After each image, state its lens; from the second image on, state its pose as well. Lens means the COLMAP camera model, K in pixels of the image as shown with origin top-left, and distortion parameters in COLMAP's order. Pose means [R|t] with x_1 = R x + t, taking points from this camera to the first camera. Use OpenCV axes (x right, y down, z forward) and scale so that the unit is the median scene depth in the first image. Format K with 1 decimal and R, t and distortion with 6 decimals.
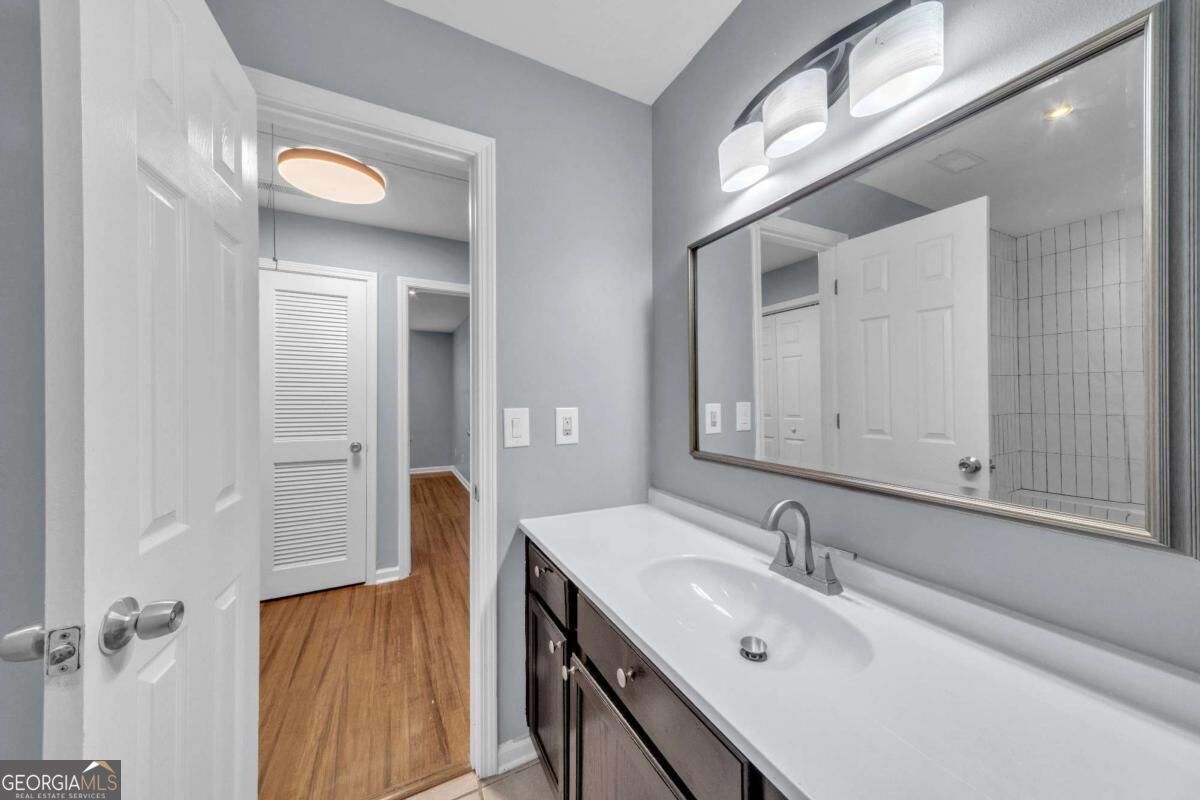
lens RADIAL K [[412.1, 0, 603.1], [0, 412.1, 398.4], [0, 0, 1]] dist [0.006997, -0.000053]
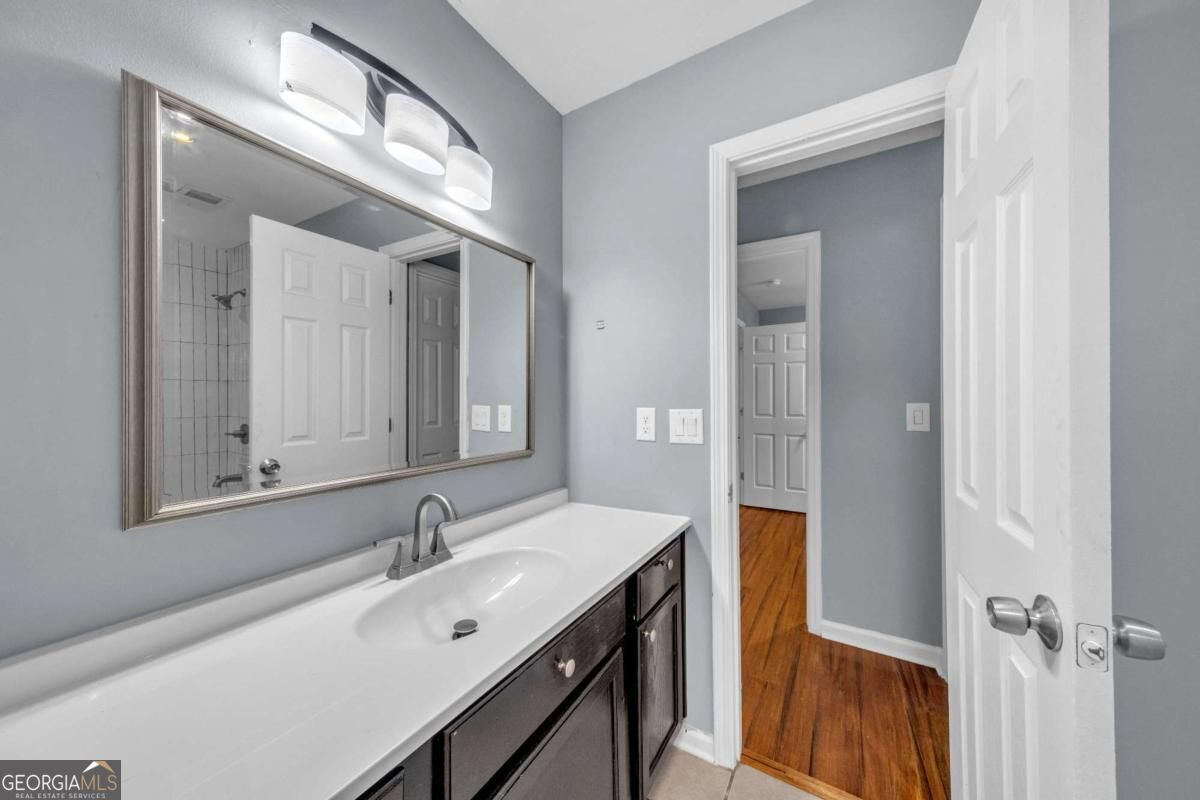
lens RADIAL K [[412.1, 0, 603.1], [0, 412.1, 398.4], [0, 0, 1]] dist [0.006997, -0.000053]
pose [[-0.531150, 0.005726, 0.847258, -0.656097], [0.004223, 0.999983, -0.004111, 0.000918], [-0.847267, 0.001395, -0.531165, 1.107448]]
